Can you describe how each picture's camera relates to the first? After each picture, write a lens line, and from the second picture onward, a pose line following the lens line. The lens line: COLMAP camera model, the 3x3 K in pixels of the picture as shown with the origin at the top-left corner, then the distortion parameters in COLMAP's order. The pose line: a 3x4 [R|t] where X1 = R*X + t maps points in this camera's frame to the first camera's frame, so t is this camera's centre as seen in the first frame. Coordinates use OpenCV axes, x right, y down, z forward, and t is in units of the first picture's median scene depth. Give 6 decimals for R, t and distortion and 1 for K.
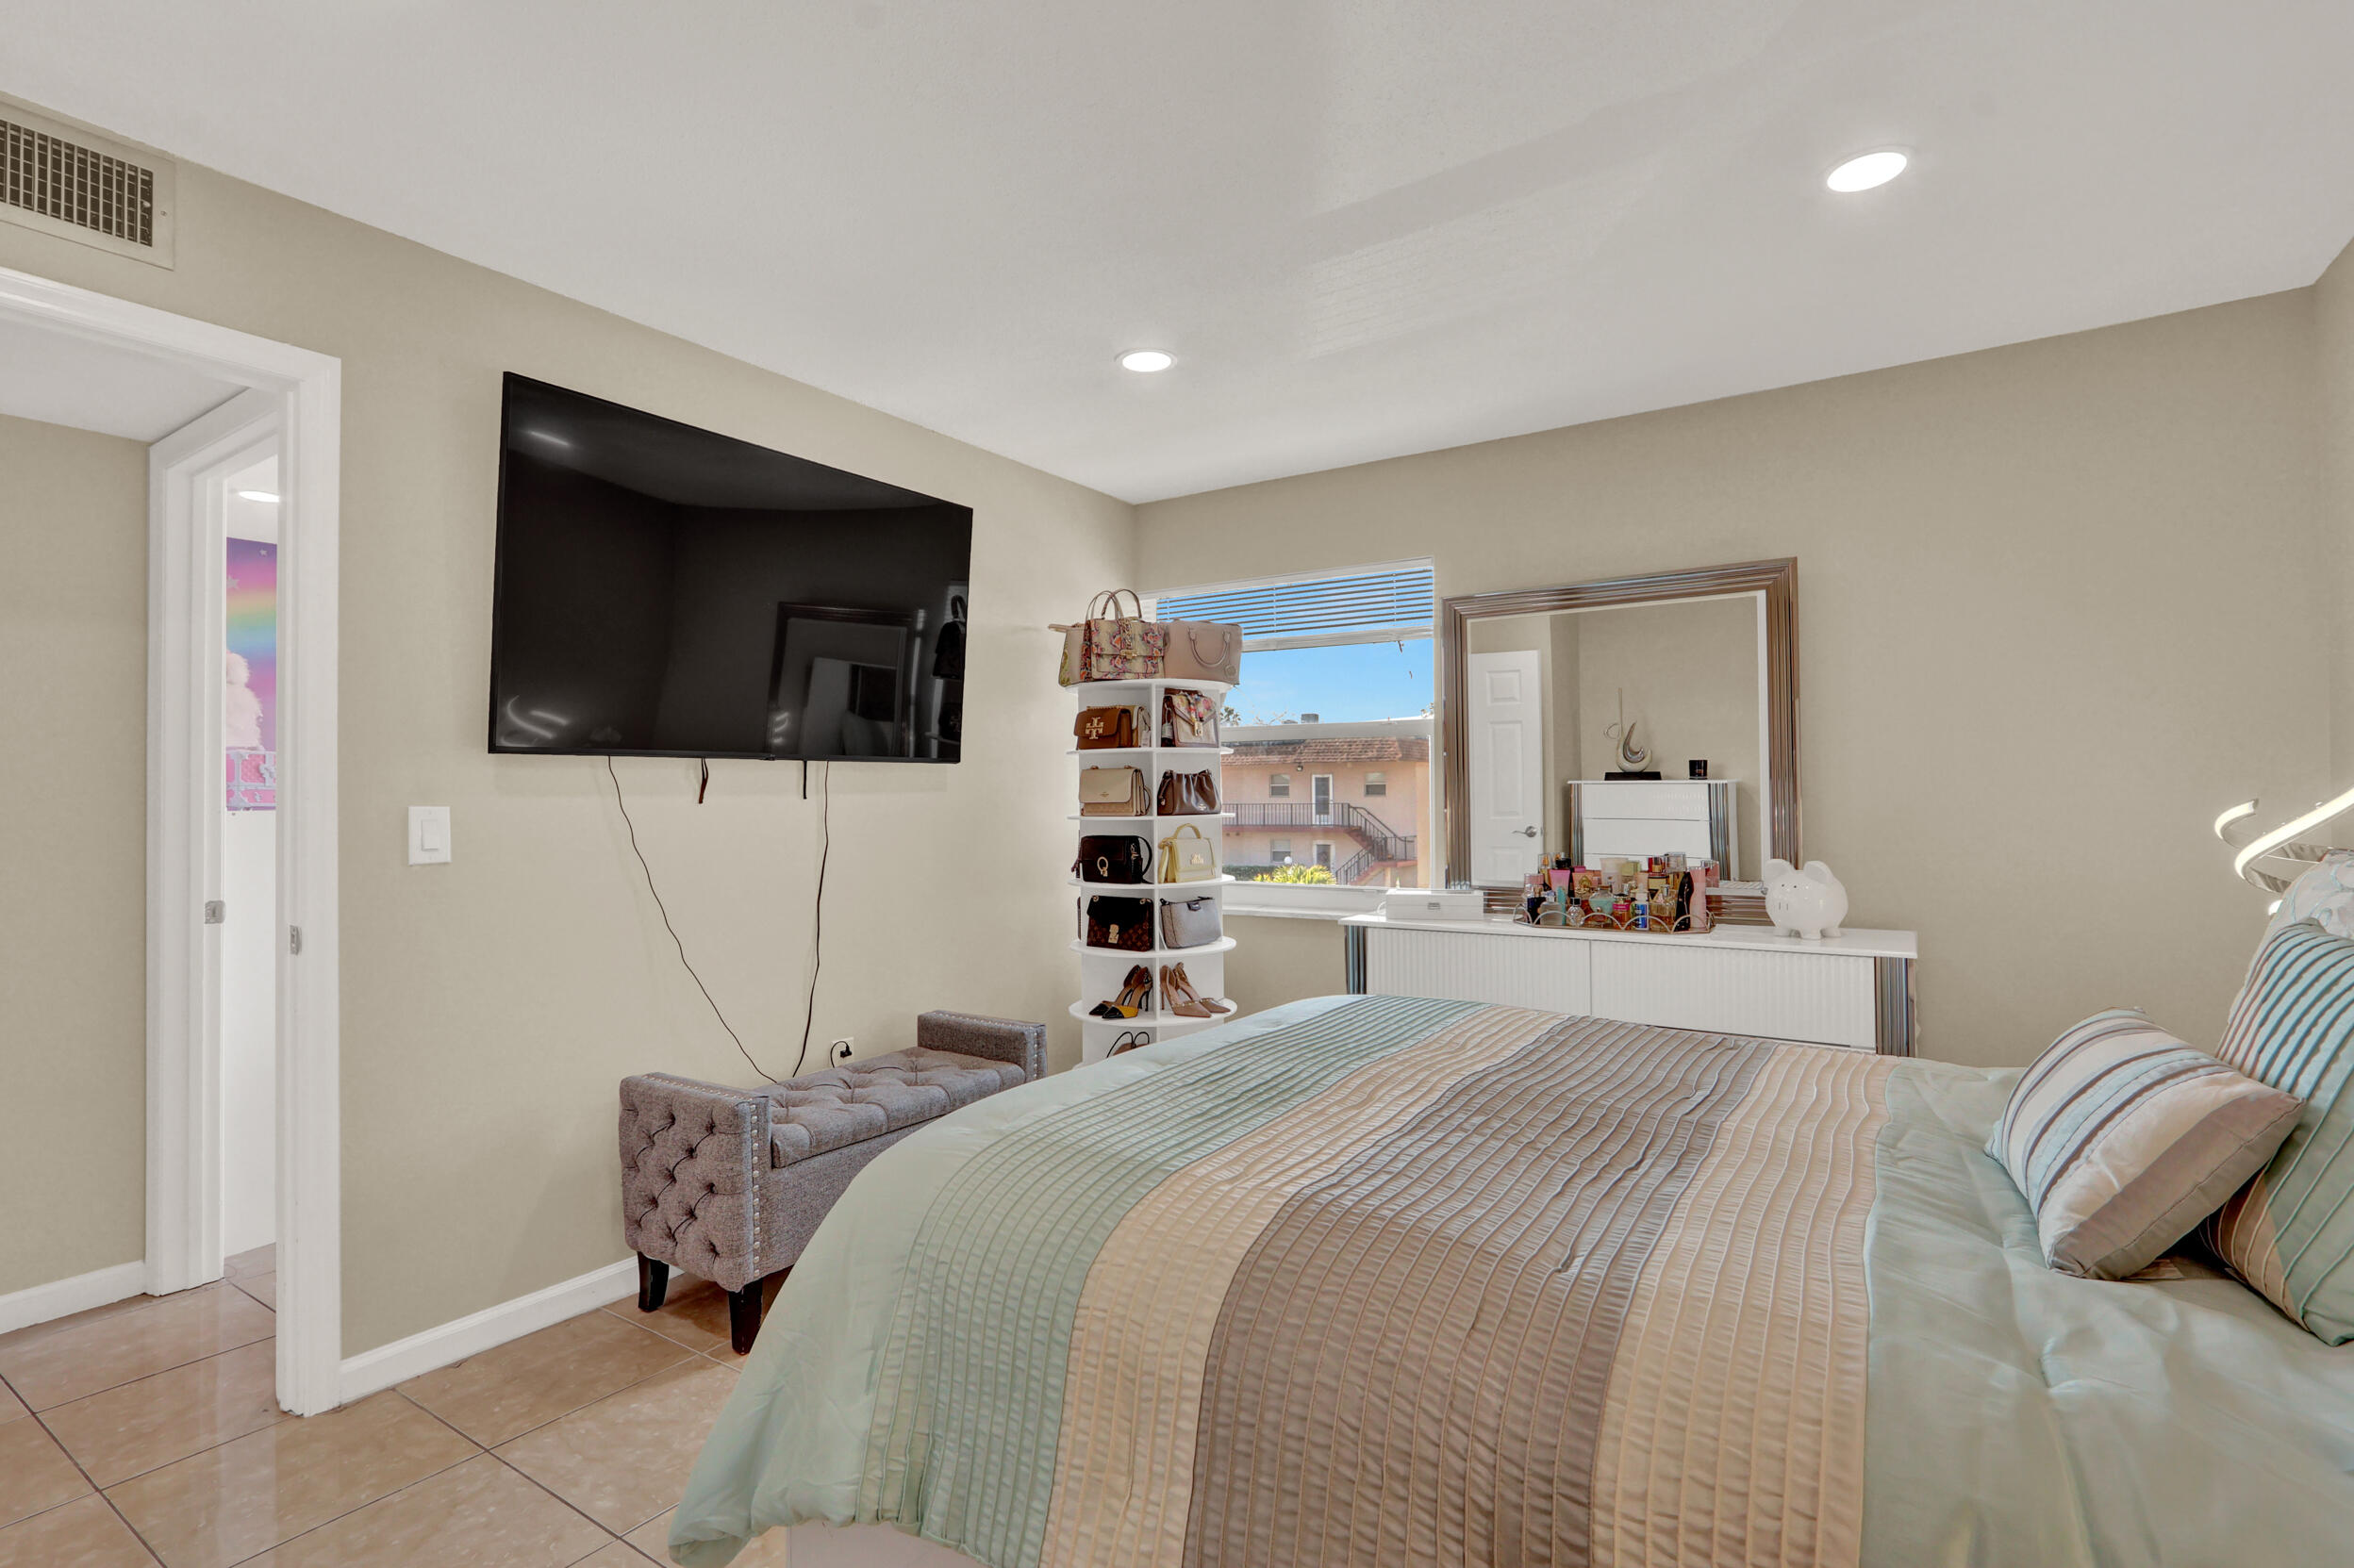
lens RADIAL K [[1105.8, 0, 1174.1], [0, 1105.8, 809.4], [0, 0, 1]] dist [-0.014236, 0.000371]
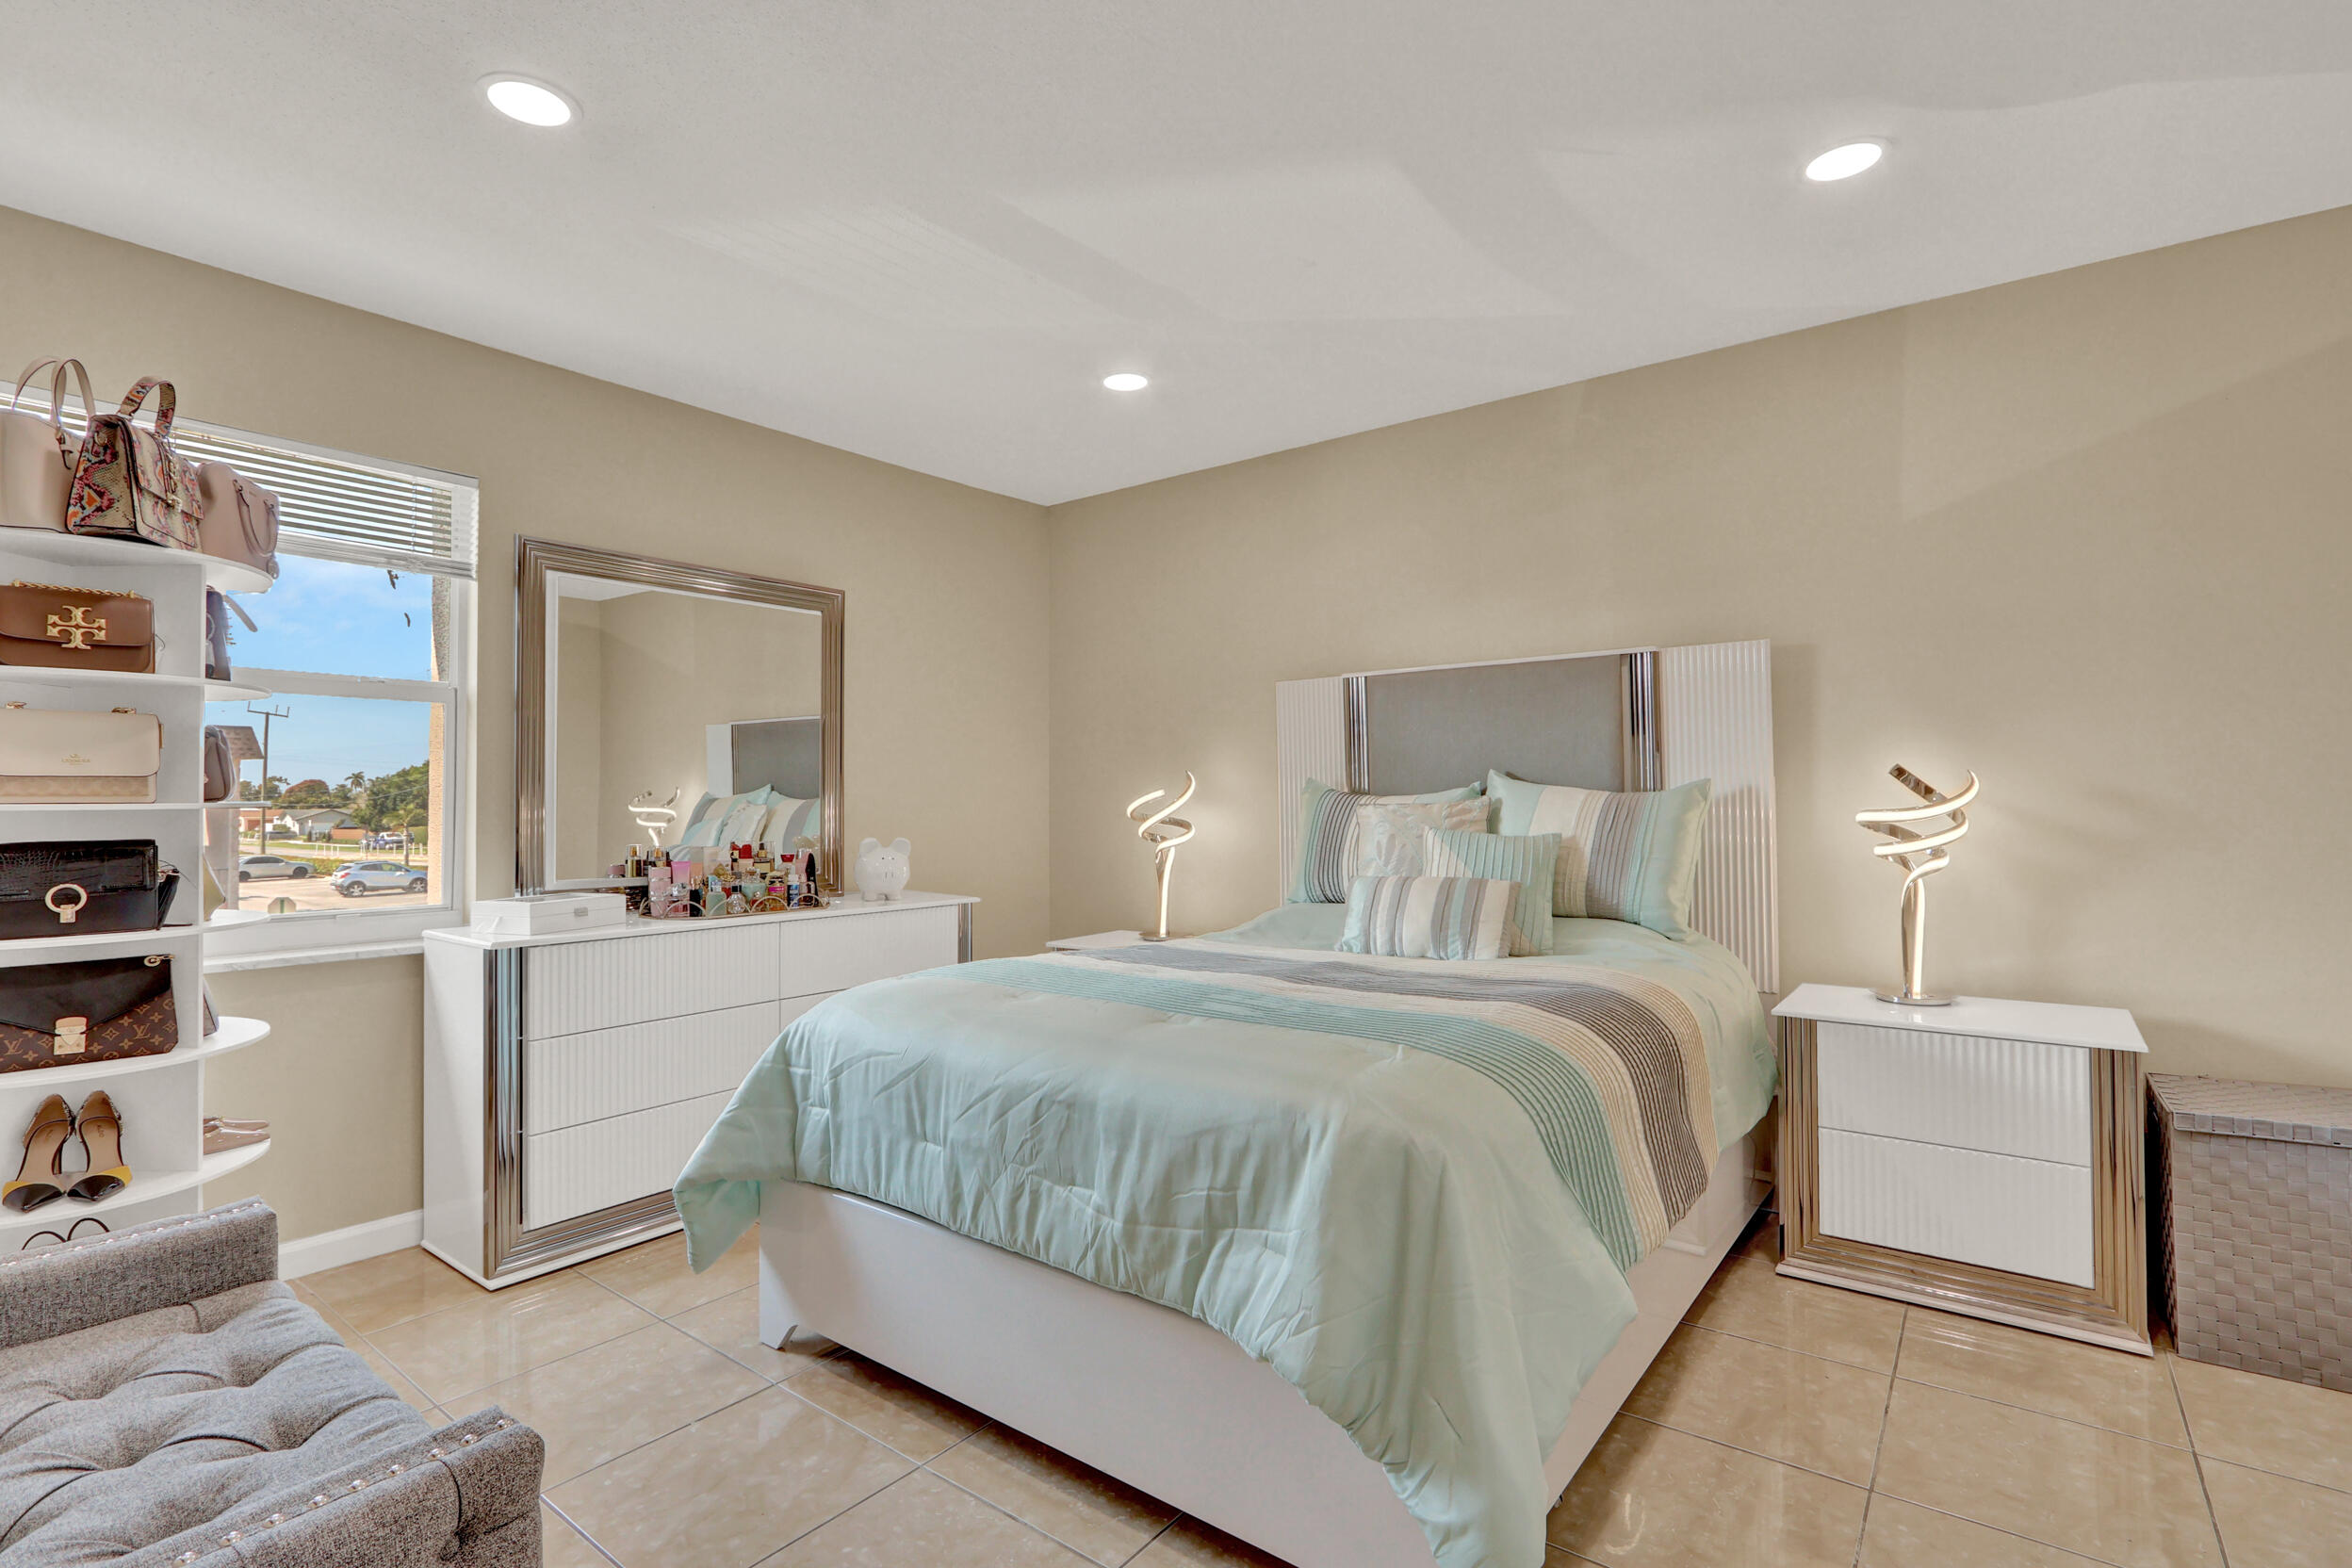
lens RADIAL K [[1105.0, 0, 1173.1], [0, 1105.0, 809.4], [0, 0, 1]] dist [-0.014236, 0.000371]
pose [[0.074122, -0.000138, 0.997249, -0.593830], [0.013439, 0.999909, -0.000861, 0.018619], [-0.997159, 0.013465, 0.074117, 0.528819]]
